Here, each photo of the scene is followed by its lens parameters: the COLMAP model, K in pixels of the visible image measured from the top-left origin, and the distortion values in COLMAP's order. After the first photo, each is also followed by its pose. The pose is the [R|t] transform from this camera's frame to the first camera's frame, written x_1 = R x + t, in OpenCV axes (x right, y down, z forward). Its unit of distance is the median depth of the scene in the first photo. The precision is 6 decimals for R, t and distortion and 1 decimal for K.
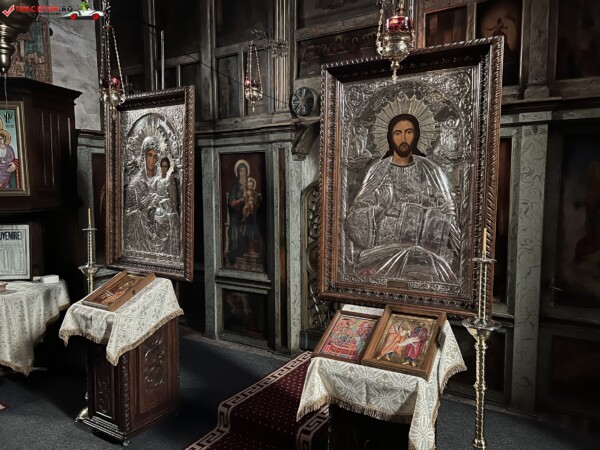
lens RADIAL K [[452.0, 0, 300.4], [0, 452.0, 225.2], [0, 0, 1]] dist [0.055690, -0.069178]
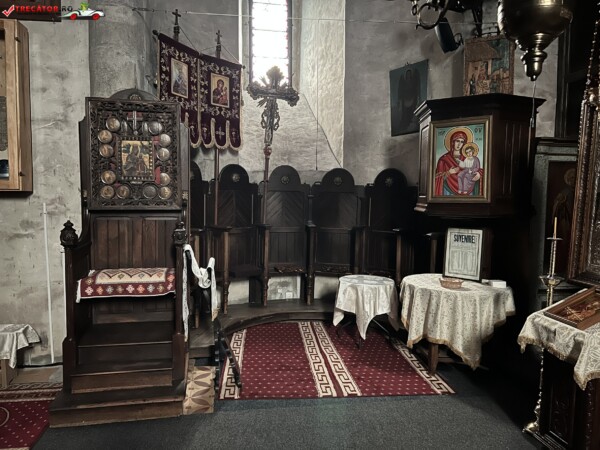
lens RADIAL K [[452.0, 0, 301.4], [0, 452.0, 223.7], [0, 0, 1]] dist [0.055690, -0.069178]
pose [[0.659562, 0.061336, -0.749143, -0.095290], [-0.083886, 0.996445, 0.007729, 0.014625], [0.746954, 0.057744, 0.662363, -0.034510]]
